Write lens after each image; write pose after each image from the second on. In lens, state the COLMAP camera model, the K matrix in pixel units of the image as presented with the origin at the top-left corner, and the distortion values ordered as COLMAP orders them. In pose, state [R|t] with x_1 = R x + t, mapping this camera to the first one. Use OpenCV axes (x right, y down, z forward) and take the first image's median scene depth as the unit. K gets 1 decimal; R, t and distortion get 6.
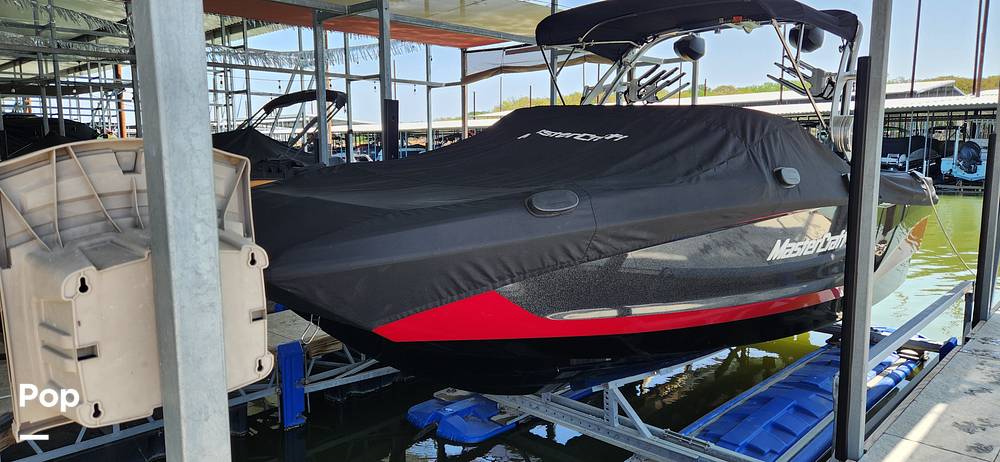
lens RADIAL K [[664.8, 0, 506.8], [0, 664.8, 212.9], [0, 0, 1]] dist [0.071935, -0.072297]
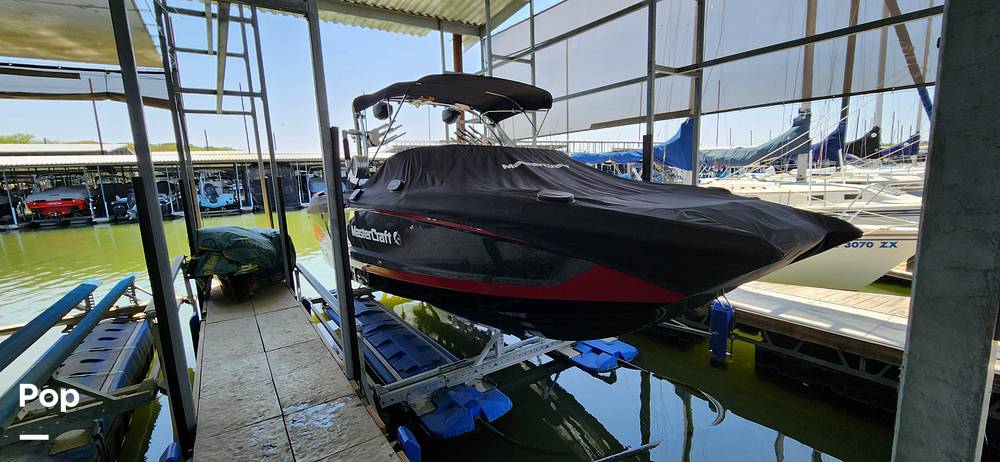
lens RADIAL K [[406.3, 0, 500.0], [0, 406.3, 231.0], [0, 0, 1]] dist [-0.003336, -0.000507]
pose [[0.212791, -0.144141, 0.966407, -0.374685], [0.136547, 0.983741, 0.116660, -0.039738], [-0.967510, 0.107135, 0.229014, 0.398103]]
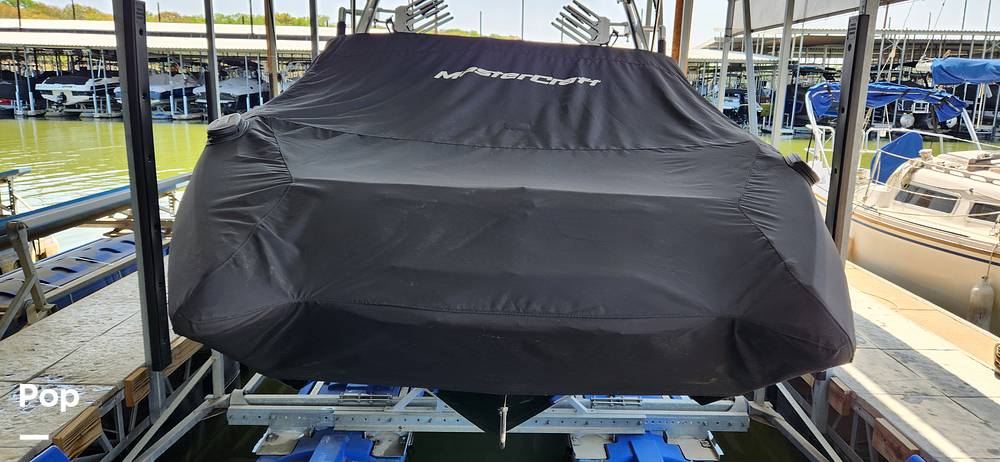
lens RADIAL K [[664.8, 0, 506.8], [0, 664.8, 212.9], [0, 0, 1]] dist [0.071935, -0.072297]
pose [[0.717833, -0.111120, 0.687291, -0.211695], [0.046066, 0.992598, 0.112368, -0.020447], [-0.694690, -0.049001, 0.717639, 0.194566]]
